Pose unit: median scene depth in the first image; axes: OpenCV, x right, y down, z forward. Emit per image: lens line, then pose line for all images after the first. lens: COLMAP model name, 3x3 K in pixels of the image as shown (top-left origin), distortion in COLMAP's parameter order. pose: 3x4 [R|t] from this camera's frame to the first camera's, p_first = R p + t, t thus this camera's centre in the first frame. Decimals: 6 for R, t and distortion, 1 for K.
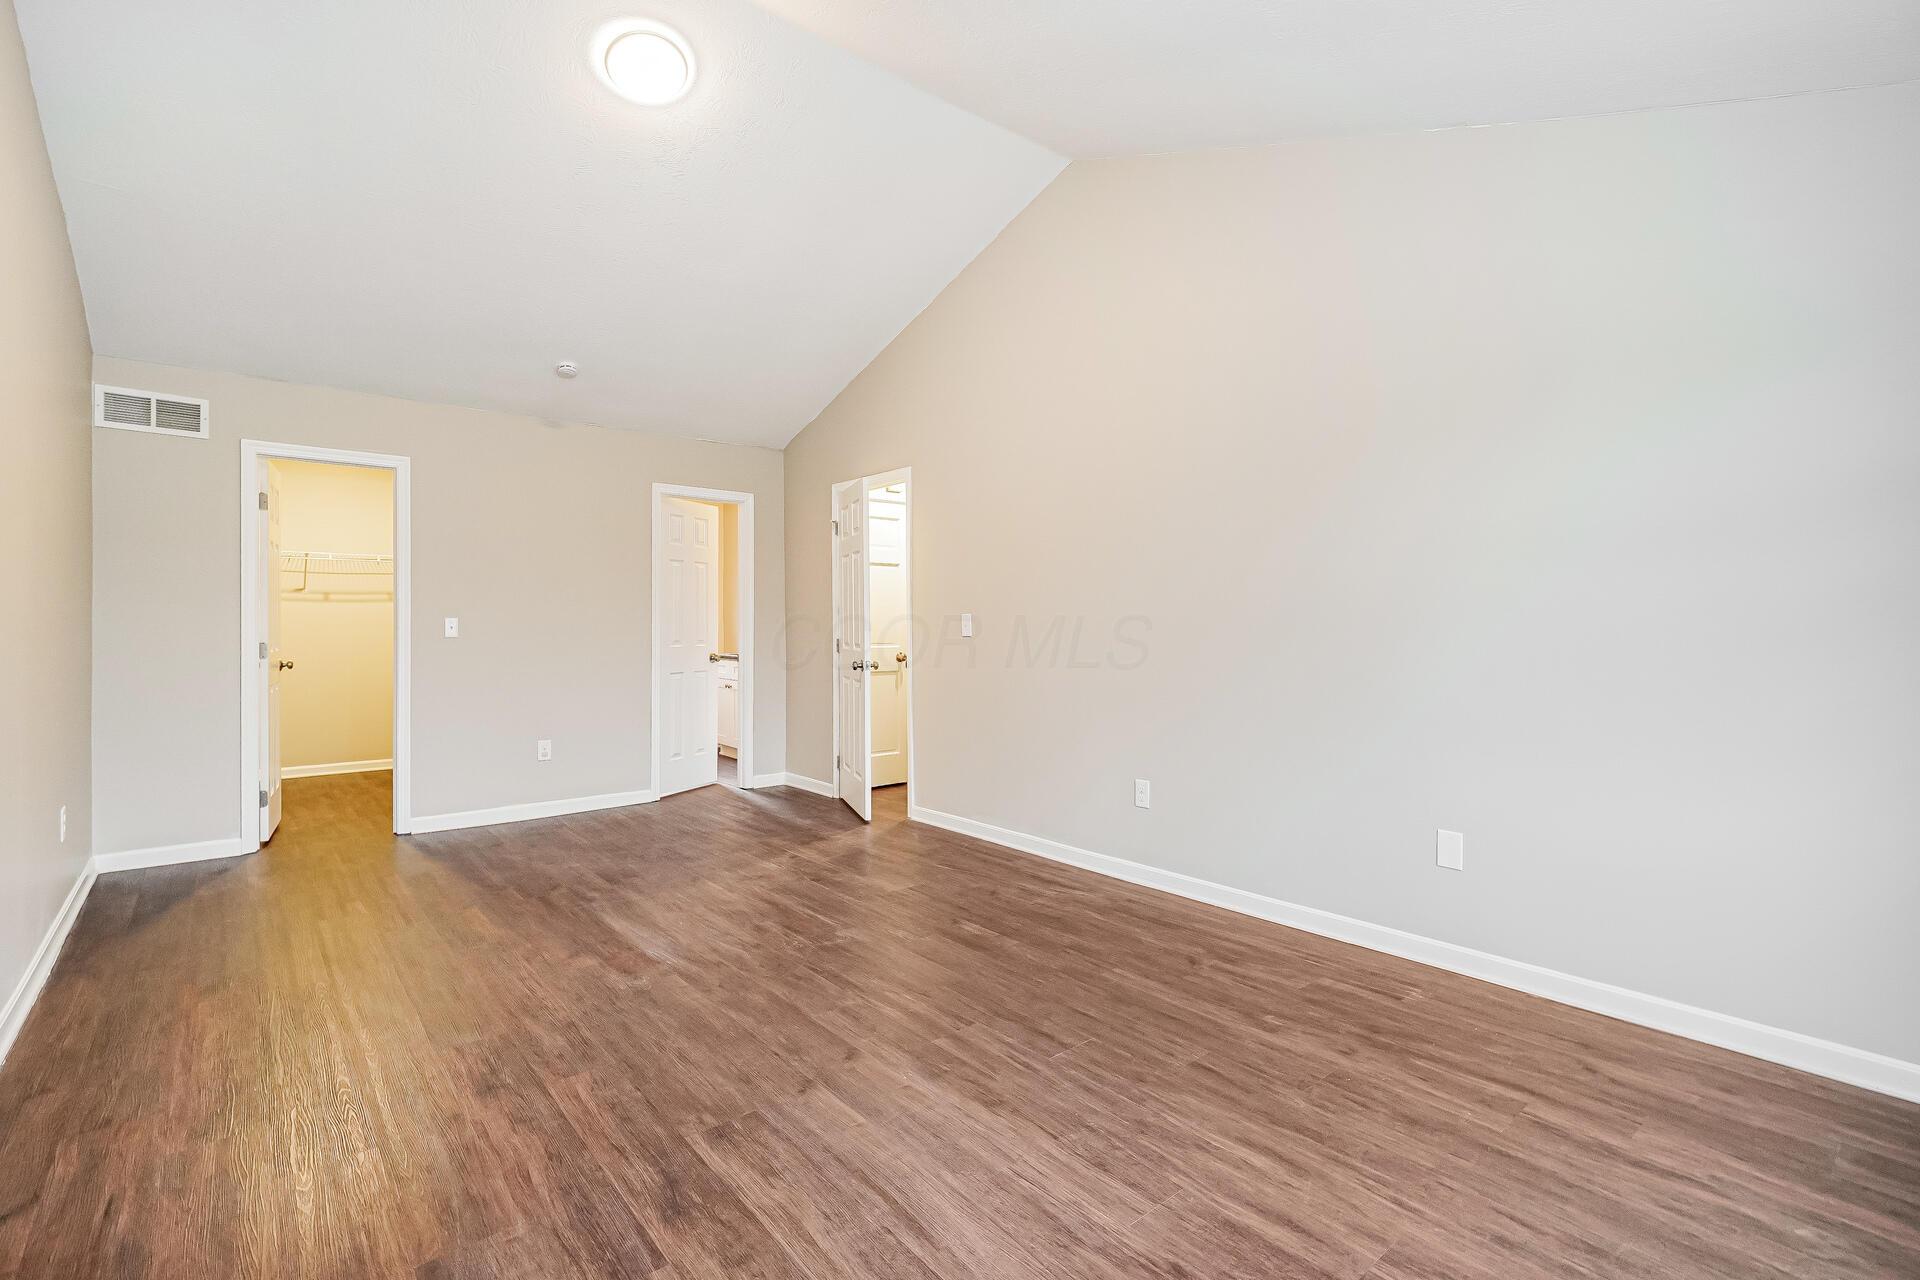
lens RADIAL K [[888.4, 0, 960.0], [0, 888.4, 640.0], [0, 0, 1]] dist [0.000174, -0.000067]
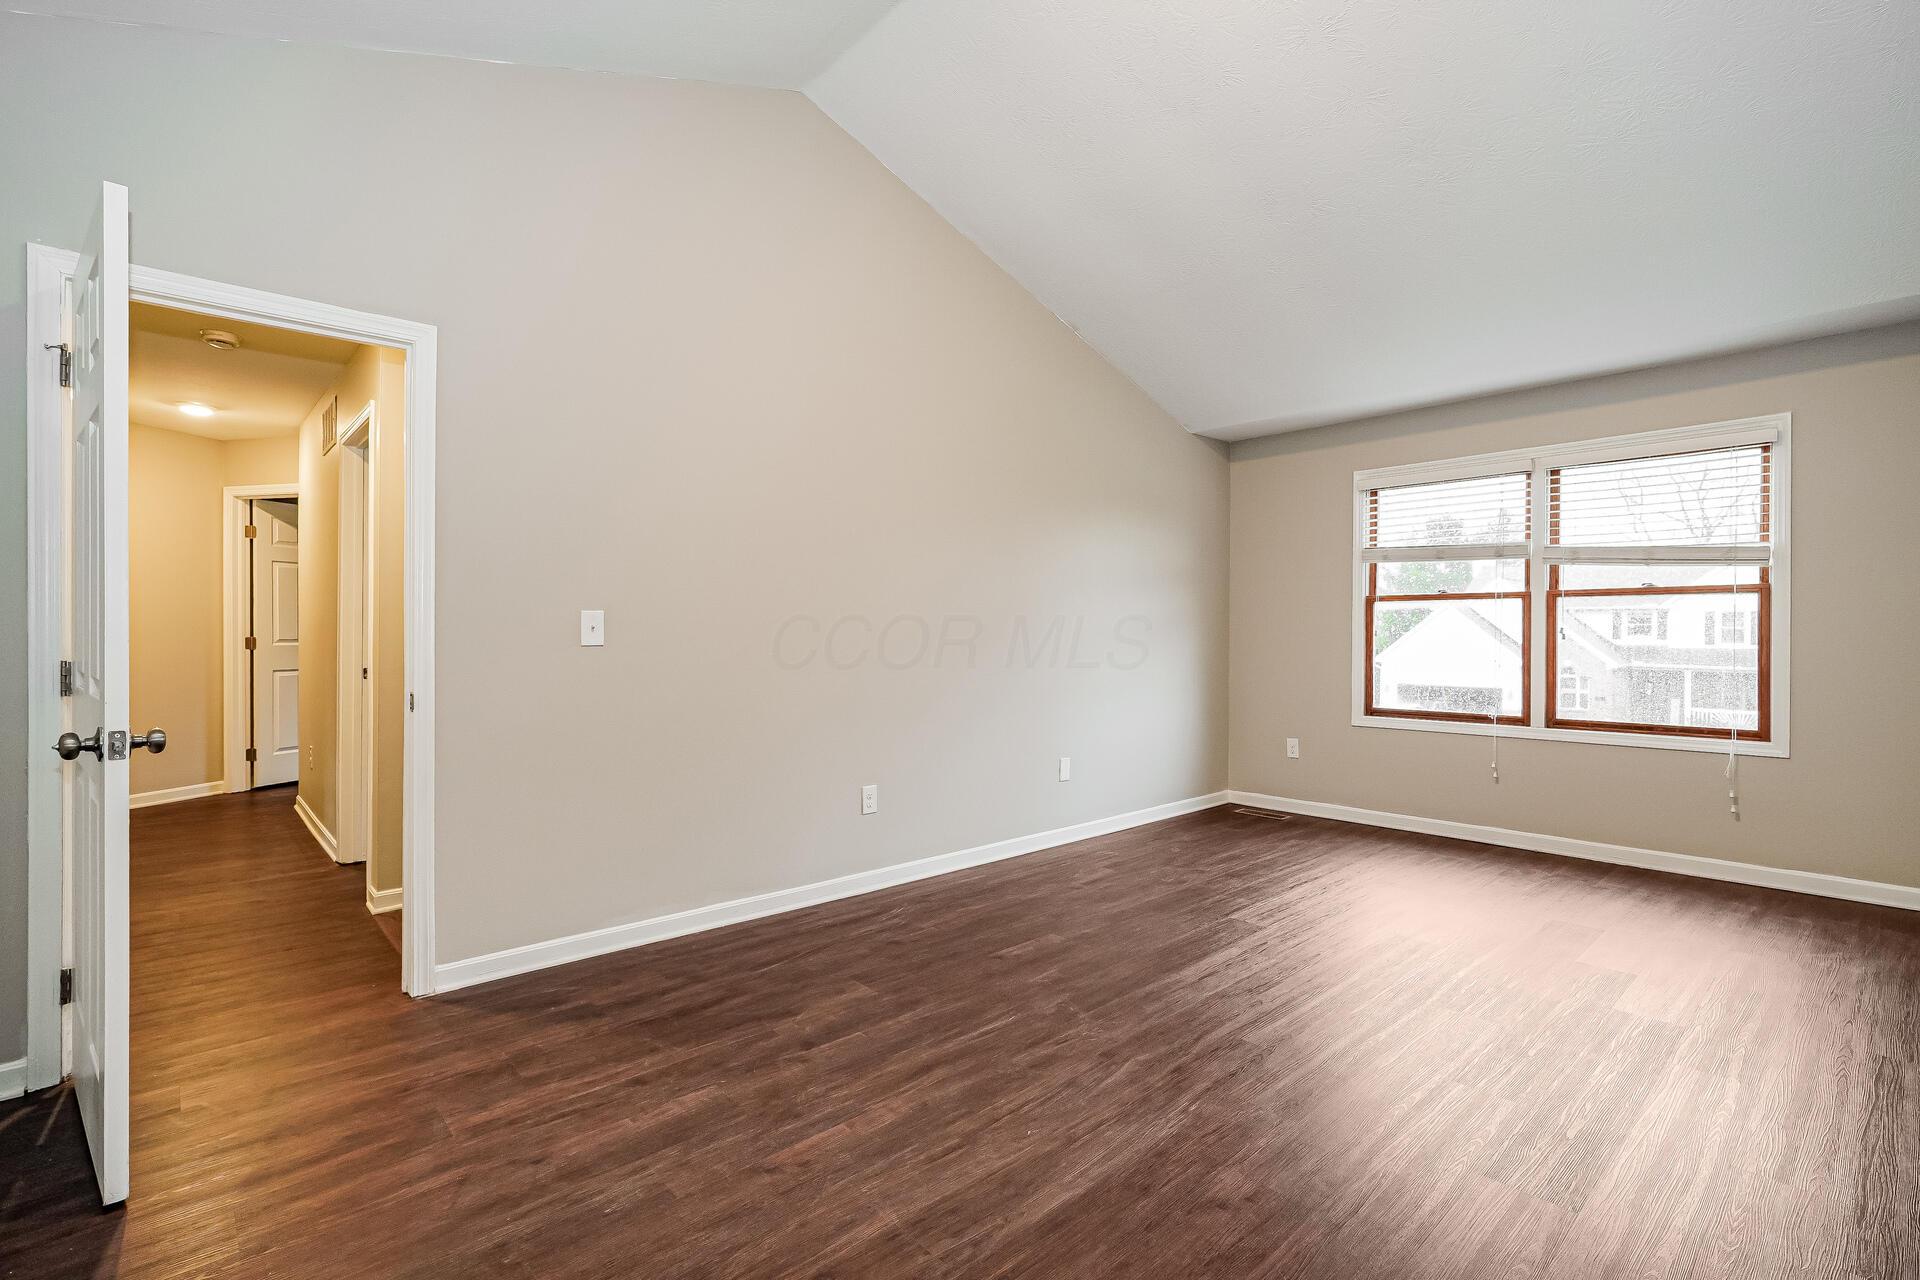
lens RADIAL K [[888.4, 0, 960.0], [0, 888.4, 640.0], [0, 0, 1]] dist [0.000174, -0.000067]
pose [[-0.047846, -0.007158, 0.998829, -0.881920], [0.014993, 0.999857, 0.007884, -0.013193], [-0.998742, 0.015353, -0.047732, 1.050359]]
